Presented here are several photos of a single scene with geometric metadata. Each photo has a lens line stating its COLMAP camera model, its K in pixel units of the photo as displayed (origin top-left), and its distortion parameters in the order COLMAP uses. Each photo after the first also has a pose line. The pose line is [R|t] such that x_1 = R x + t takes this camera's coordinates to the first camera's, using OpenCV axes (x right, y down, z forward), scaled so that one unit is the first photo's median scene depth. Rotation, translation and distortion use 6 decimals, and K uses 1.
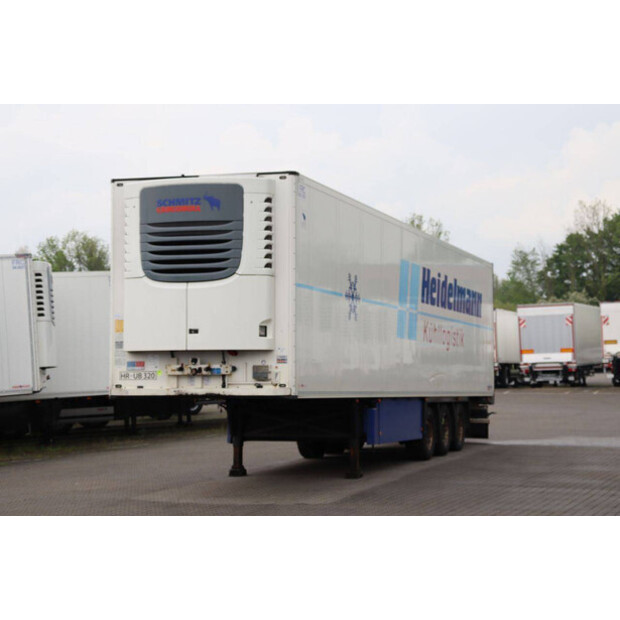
lens RADIAL K [[1278.0, 0, 314.5], [0, 1278.0, 311.1], [0, 0, 1]] dist [0.455732, 0.000000]
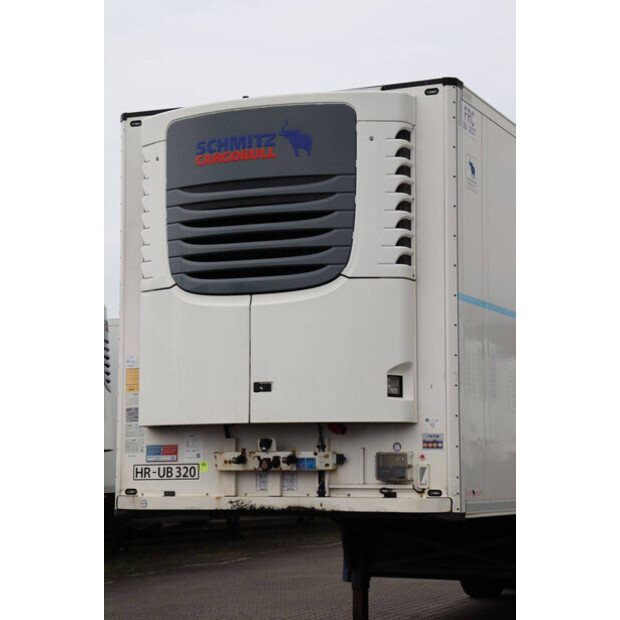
lens RADIAL K [[1404.4, 0, 329.4], [0, 1404.4, 319.3], [0, 0, 1]] dist [0.361962, 0.000000]
pose [[0.995367, -0.011809, -0.095416, -0.012000], [0.007470, 0.998927, -0.045701, 0.014357], [0.095853, 0.044776, 0.994388, 0.427102]]
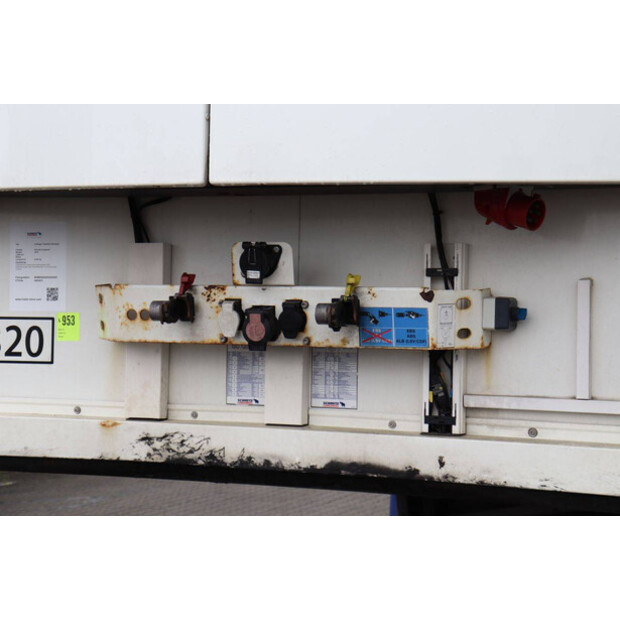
lens RADIAL K [[1404.4, 0, 311.6], [0, 1404.4, 308.2], [0, 0, 1]] dist [0.361962, 0.000000]
pose [[0.996184, 0.018499, -0.085298, -0.072148], [-0.014378, 0.998711, 0.048671, 0.036195], [0.086088, -0.047259, 0.995166, 0.826438]]
